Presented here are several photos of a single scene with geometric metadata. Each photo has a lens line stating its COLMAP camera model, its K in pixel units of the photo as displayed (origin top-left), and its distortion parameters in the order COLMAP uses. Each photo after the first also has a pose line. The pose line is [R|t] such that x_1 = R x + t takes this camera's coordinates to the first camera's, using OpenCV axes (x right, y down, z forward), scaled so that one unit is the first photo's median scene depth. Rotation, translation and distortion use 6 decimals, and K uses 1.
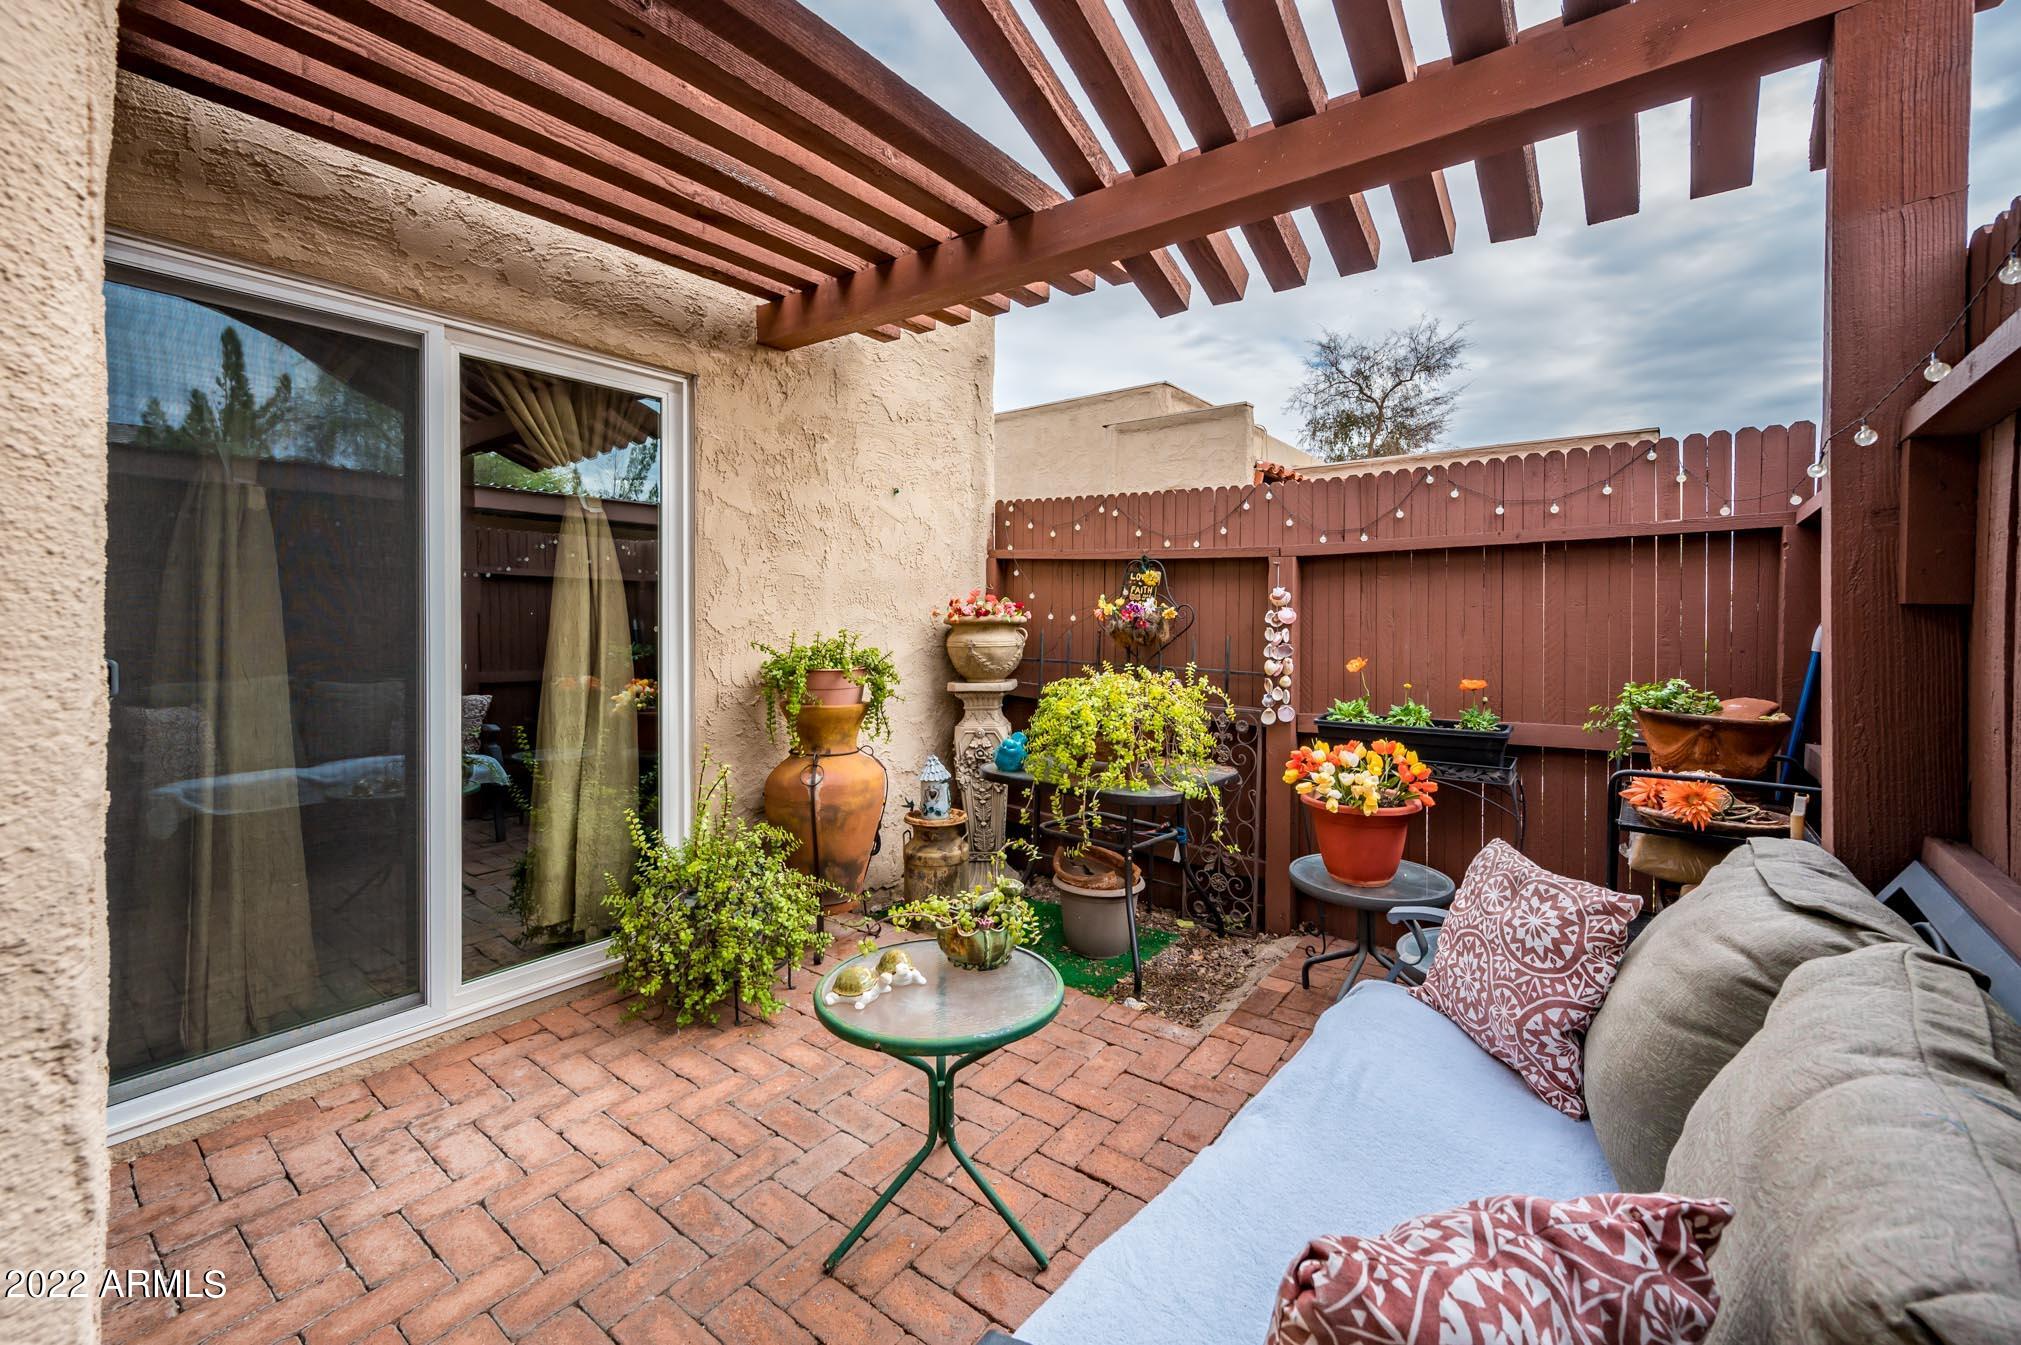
lens RADIAL K [[837.1, 0, 1008.1], [0, 837.1, 616.1], [0, 0, 1]] dist [0.001019, 0.000028]
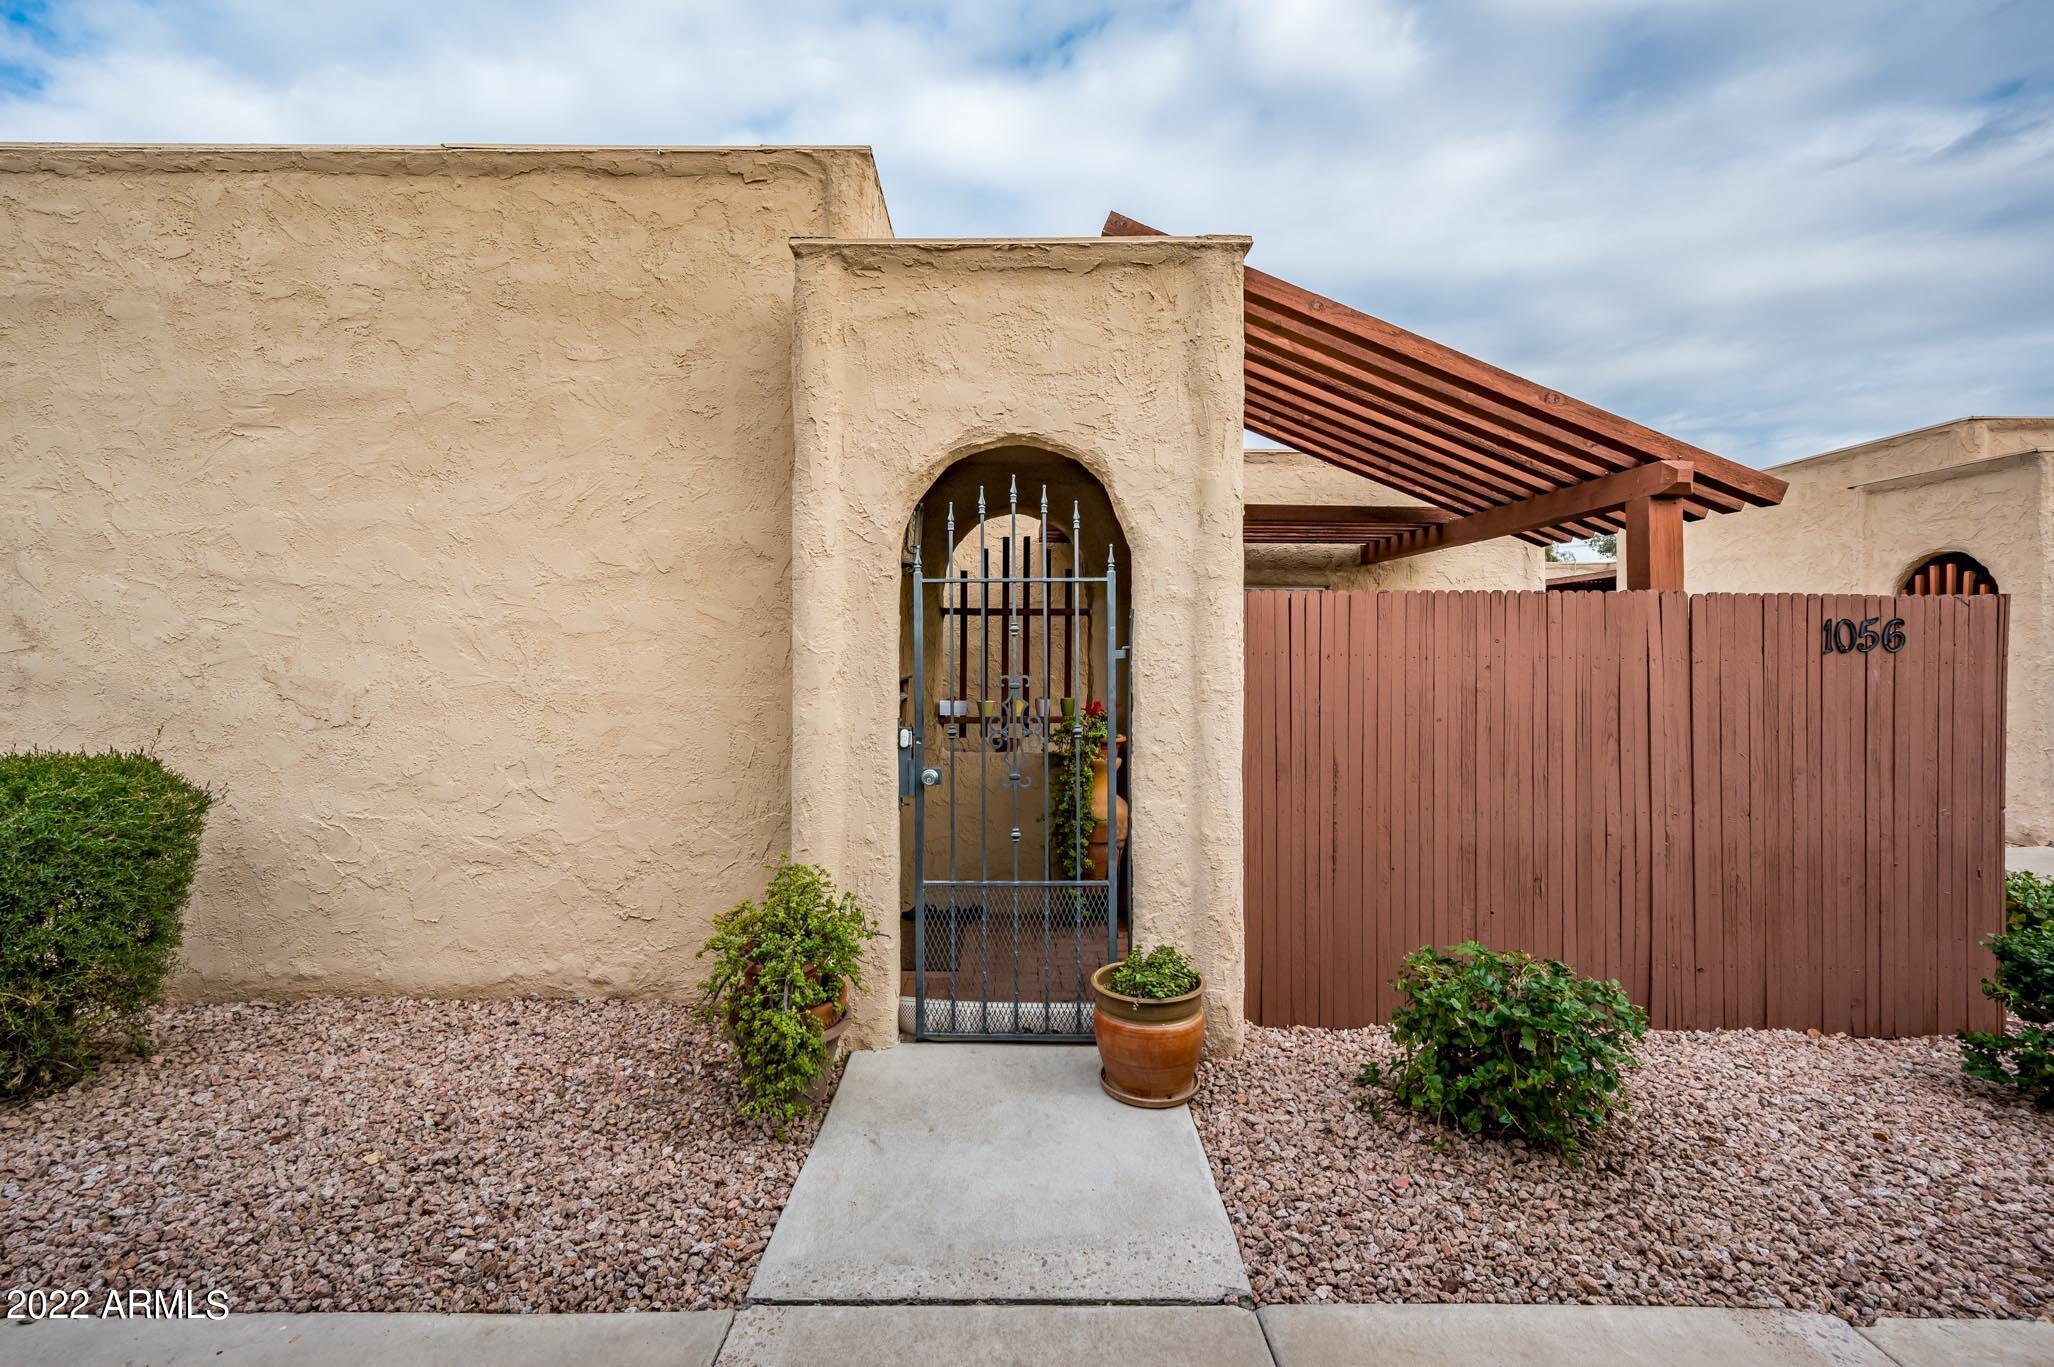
lens RADIAL K [[824.0, 0, 1024.5], [0, 824.0, 656.4], [0, 0, 1]] dist [0.000700, 0.000021]
pose [[0.609638, 0.002616, -0.792676, 0.068940], [-0.002083, 0.999996, 0.001698, -0.008286], [0.792678, 0.000616, 0.609641, -0.076746]]
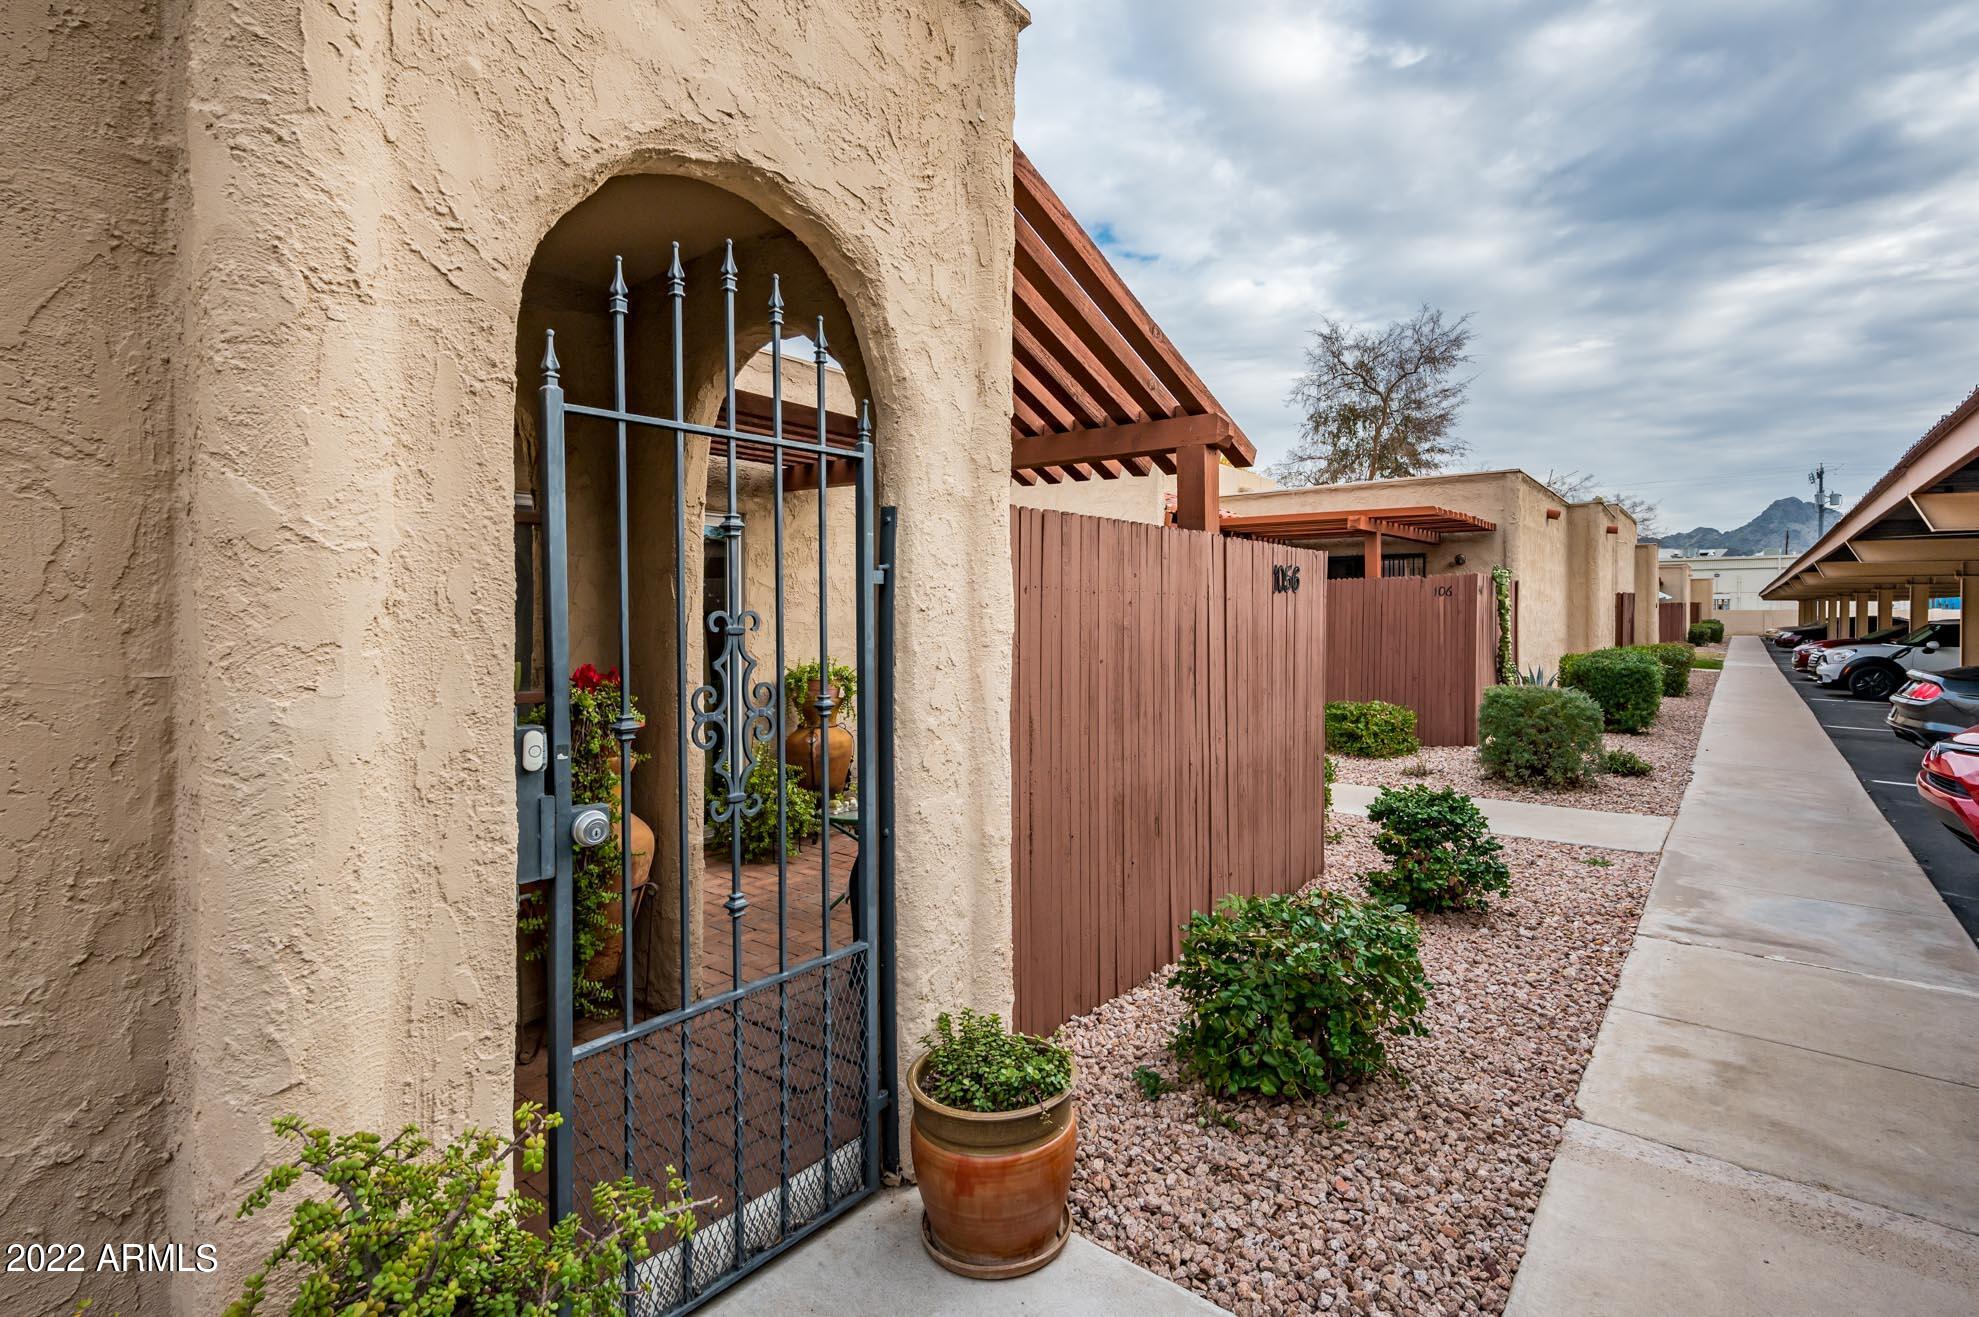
lens RADIAL K [[923.8, 0, 988.0], [0, 923.8, 620.6], [0, 0, 1]] dist [-0.001420, 0.000716]
pose [[0.999724, -0.002057, -0.023405, 0.015250], [0.002225, 0.999972, 0.007160, -0.005934], [0.023390, -0.007210, 0.999700, -0.077021]]
